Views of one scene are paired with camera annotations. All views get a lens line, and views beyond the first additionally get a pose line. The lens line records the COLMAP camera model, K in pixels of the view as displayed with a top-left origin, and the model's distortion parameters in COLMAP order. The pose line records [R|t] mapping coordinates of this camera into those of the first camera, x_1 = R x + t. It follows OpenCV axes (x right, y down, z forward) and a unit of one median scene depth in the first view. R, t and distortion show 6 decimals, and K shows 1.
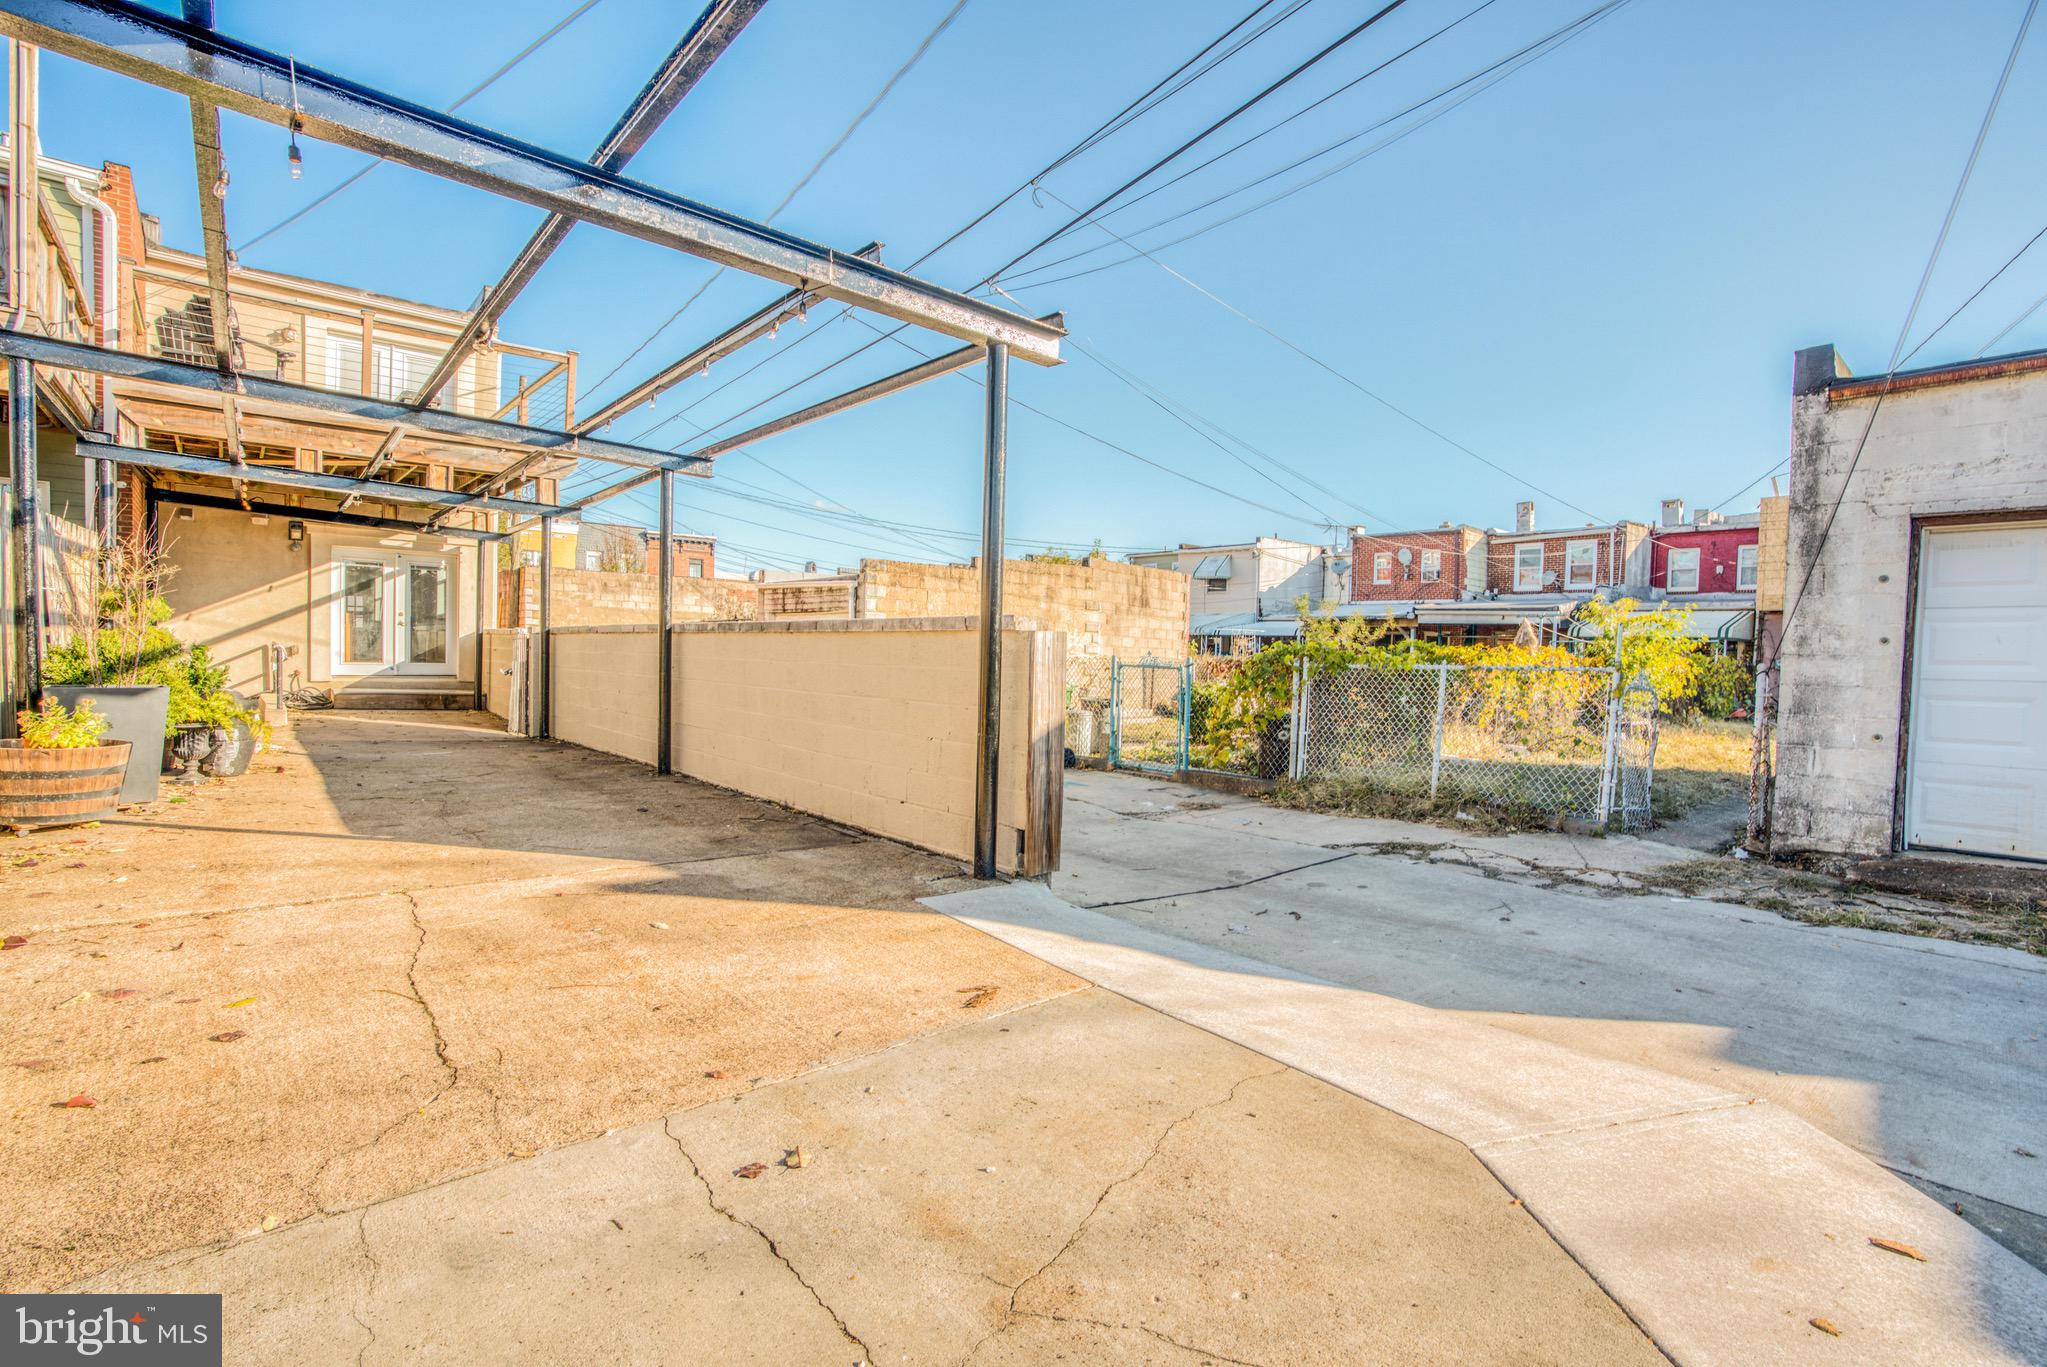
lens RADIAL K [[922.4, 0, 1023.5], [0, 922.4, 683.5], [0, 0, 1]] dist [-0.069846, 0.021634]
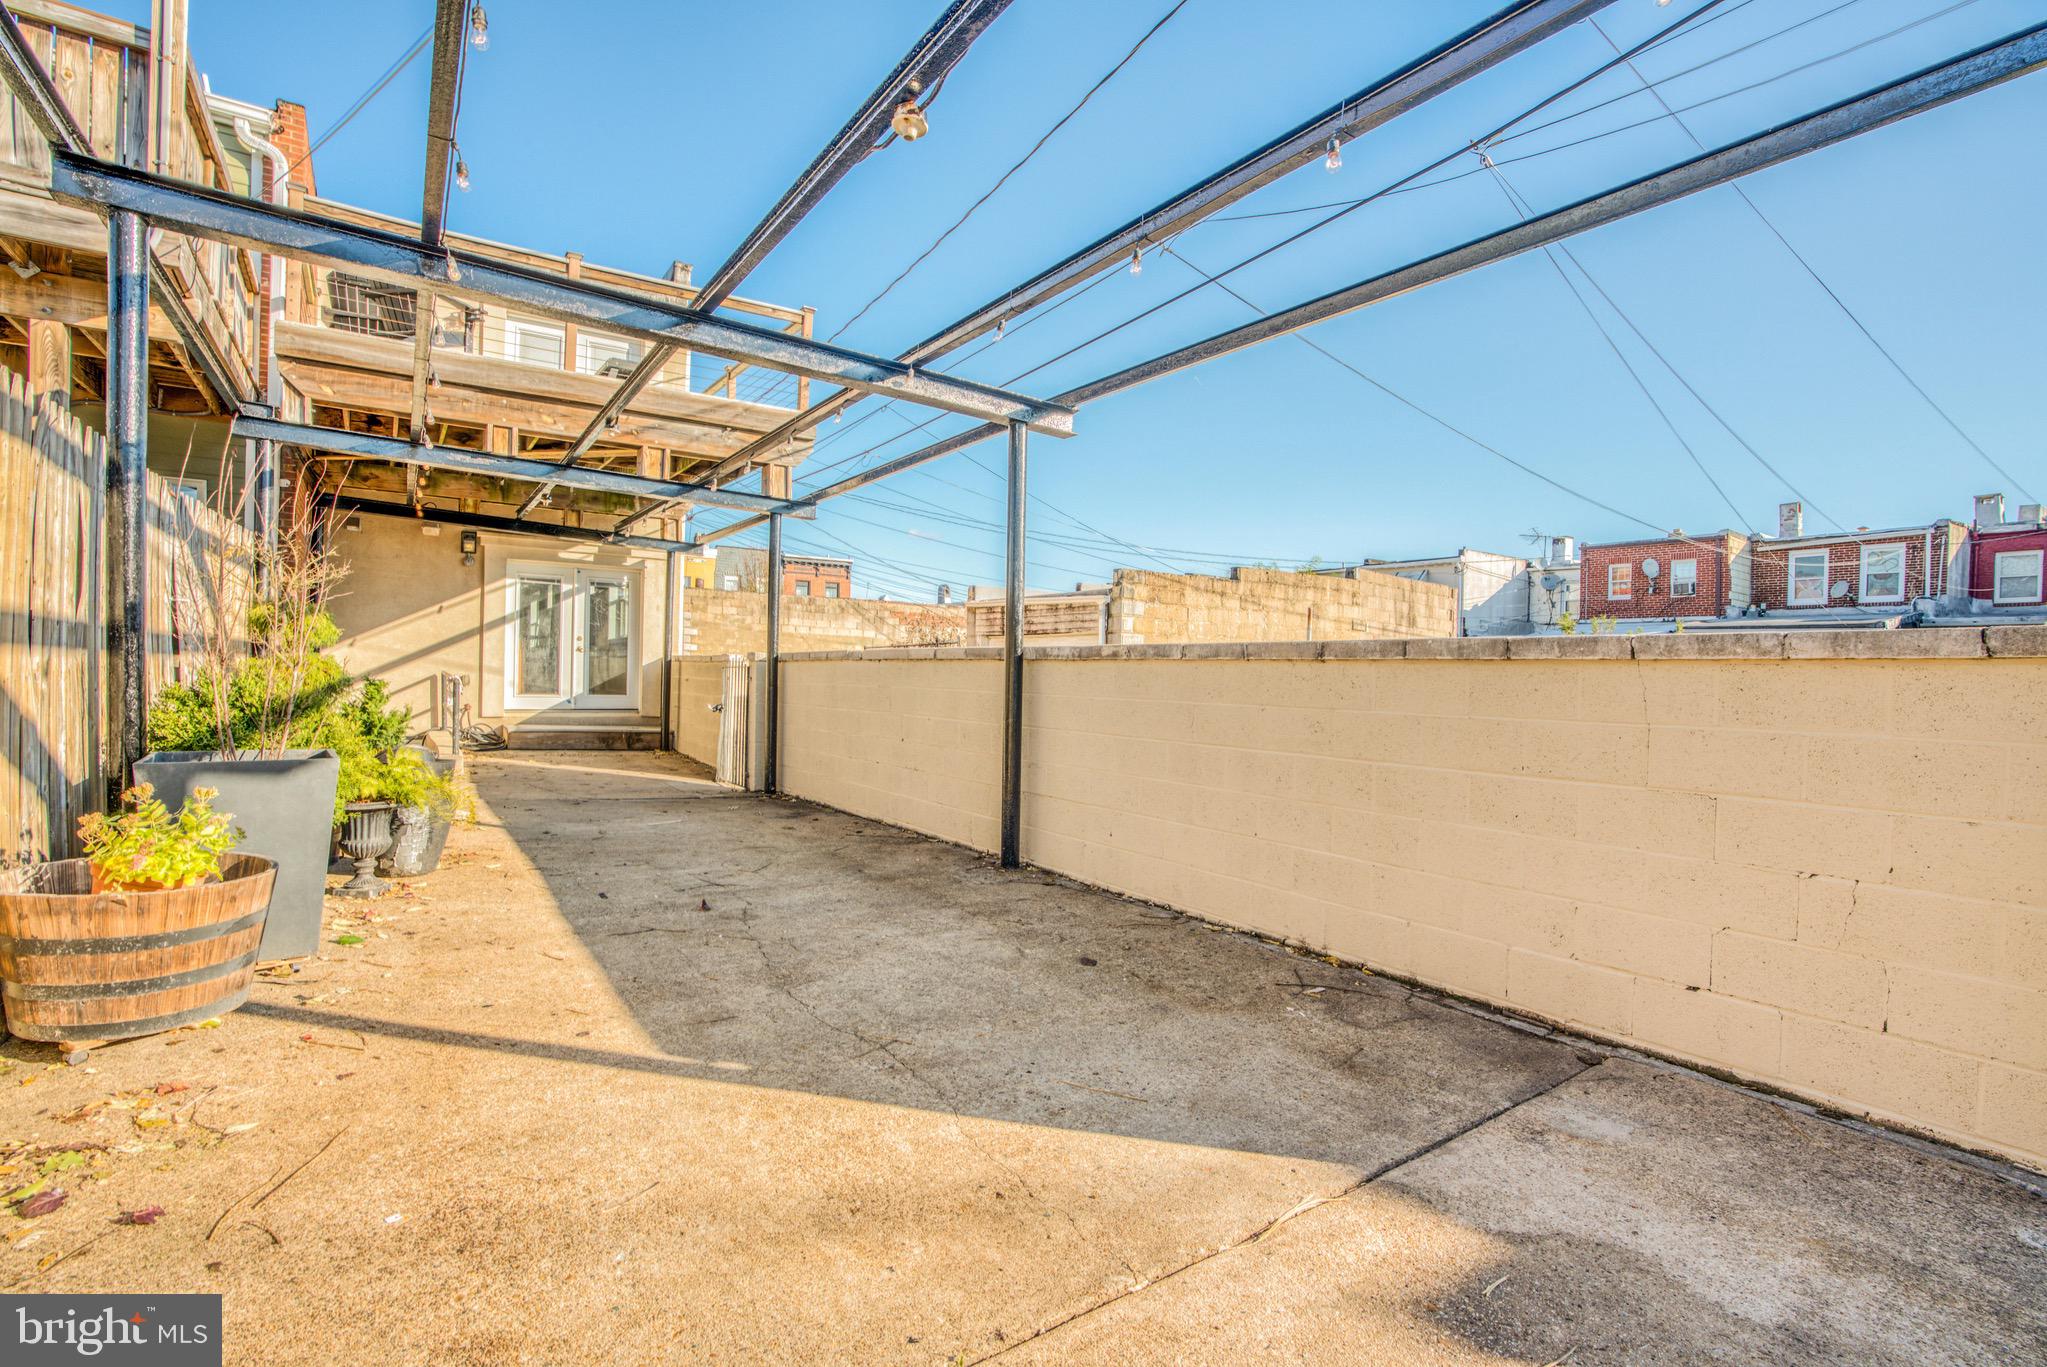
lens RADIAL K [[913.2, 0, 1009.8], [0, 913.2, 684.5], [0, 0, 1]] dist [-0.073309, 0.025766]
pose [[0.993664, -0.001456, -0.112384, -0.215048], [-0.001366, 0.999686, -0.025033, -0.013807], [0.112385, 0.025028, 0.993350, 0.217136]]
